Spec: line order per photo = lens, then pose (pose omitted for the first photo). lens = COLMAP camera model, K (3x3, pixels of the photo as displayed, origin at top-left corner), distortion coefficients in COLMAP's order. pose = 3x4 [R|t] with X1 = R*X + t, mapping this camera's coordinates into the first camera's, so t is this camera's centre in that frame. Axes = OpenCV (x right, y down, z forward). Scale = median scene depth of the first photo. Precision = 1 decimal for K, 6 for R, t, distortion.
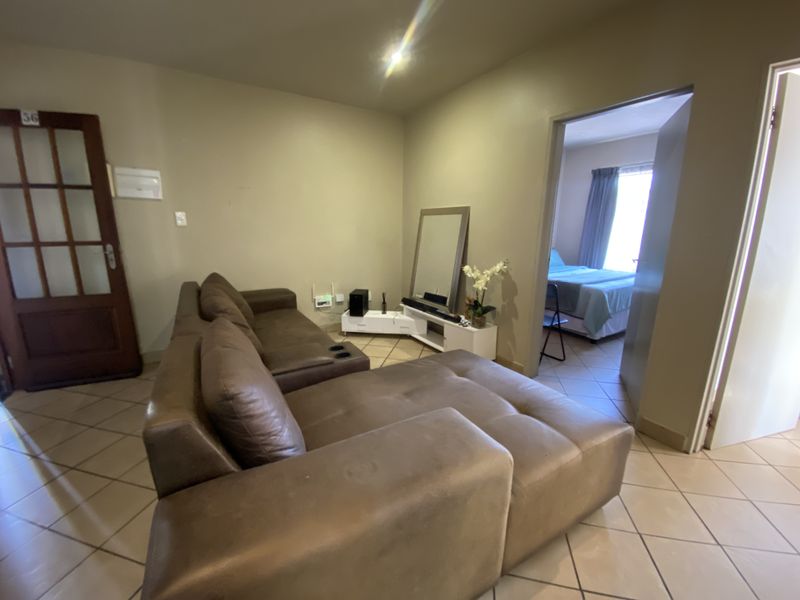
lens RADIAL K [[324.5, 0, 397.2], [0, 324.5, 299.6], [0, 0, 1]] dist [0.032644, -0.027112]
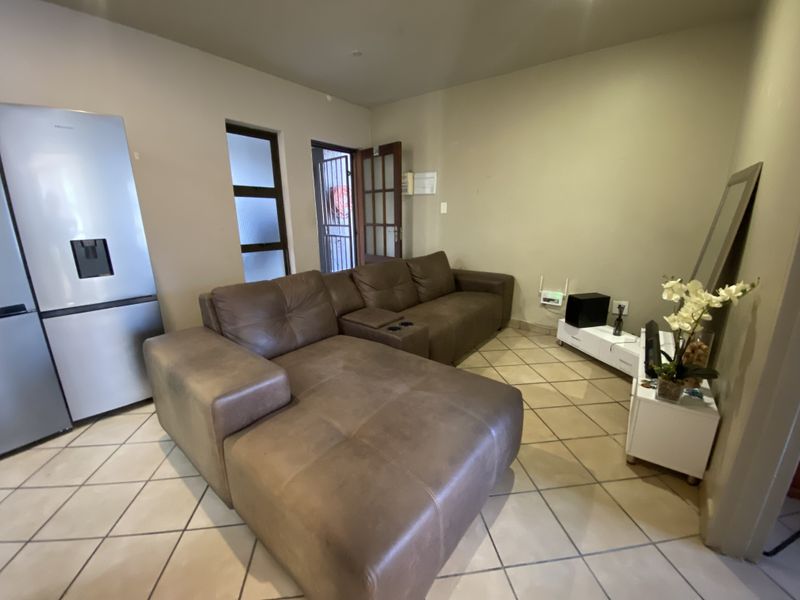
lens RADIAL K [[324.5, 0, 397.2], [0, 324.5, 299.6], [0, 0, 1]] dist [0.032644, -0.027112]
pose [[0.345993, 0.216914, -0.912818, 0.556998], [-0.189426, 0.969023, 0.158471, -0.067378], [0.918916, 0.118081, 0.376364, 0.410825]]
